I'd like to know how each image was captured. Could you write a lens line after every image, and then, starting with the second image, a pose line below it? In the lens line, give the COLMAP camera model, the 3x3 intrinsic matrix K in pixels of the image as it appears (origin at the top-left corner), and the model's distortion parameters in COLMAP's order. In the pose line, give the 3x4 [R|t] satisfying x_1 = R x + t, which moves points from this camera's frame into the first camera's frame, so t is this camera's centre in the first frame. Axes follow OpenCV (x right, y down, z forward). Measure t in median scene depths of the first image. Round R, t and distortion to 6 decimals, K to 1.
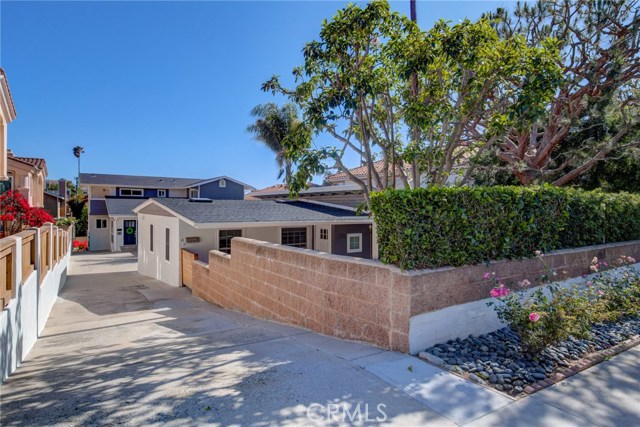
lens RADIAL K [[343.6, 0, 320.0], [0, 343.6, 213.5], [0, 0, 1]] dist [0.000448, -0.000068]
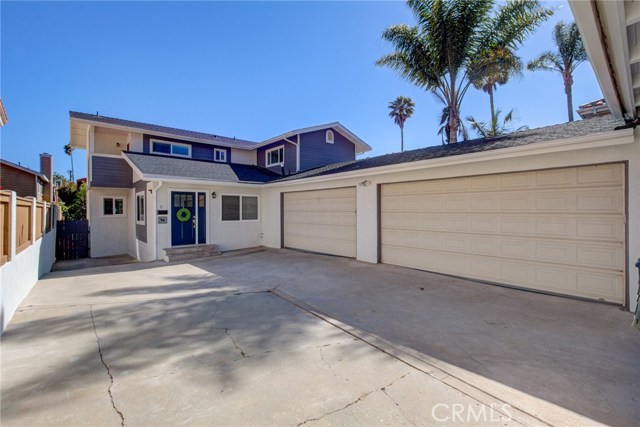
lens RADIAL K [[289.0, 0, 320.0], [0, 289.0, 213.5], [0, 0, 1]] dist [-0.000502, 0.000044]
pose [[0.995801, -0.013558, 0.090532, -0.367207], [0.013496, 0.999908, 0.001296, 0.045725], [-0.090541, -0.000069, 0.995893, 0.538370]]
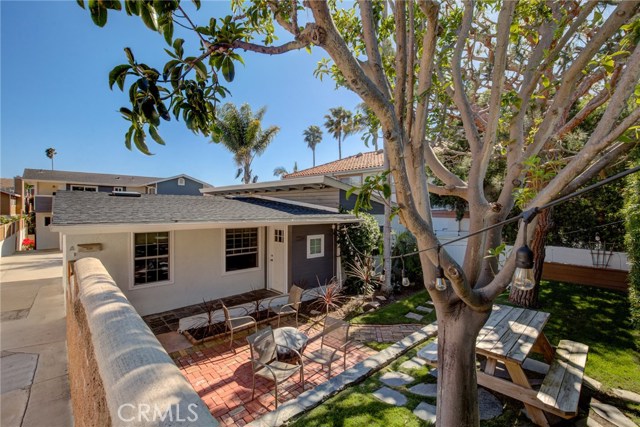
lens RADIAL K [[280.3, 0, 311.4], [0, 280.3, 212.0], [0, 0, 1]] dist [-0.000074, 0.000149]
pose [[0.993012, 0.000750, 0.118011, 0.003756], [-0.001156, 0.999994, 0.003377, 0.000069], [-0.118008, -0.003490, 0.993007, 0.128816]]
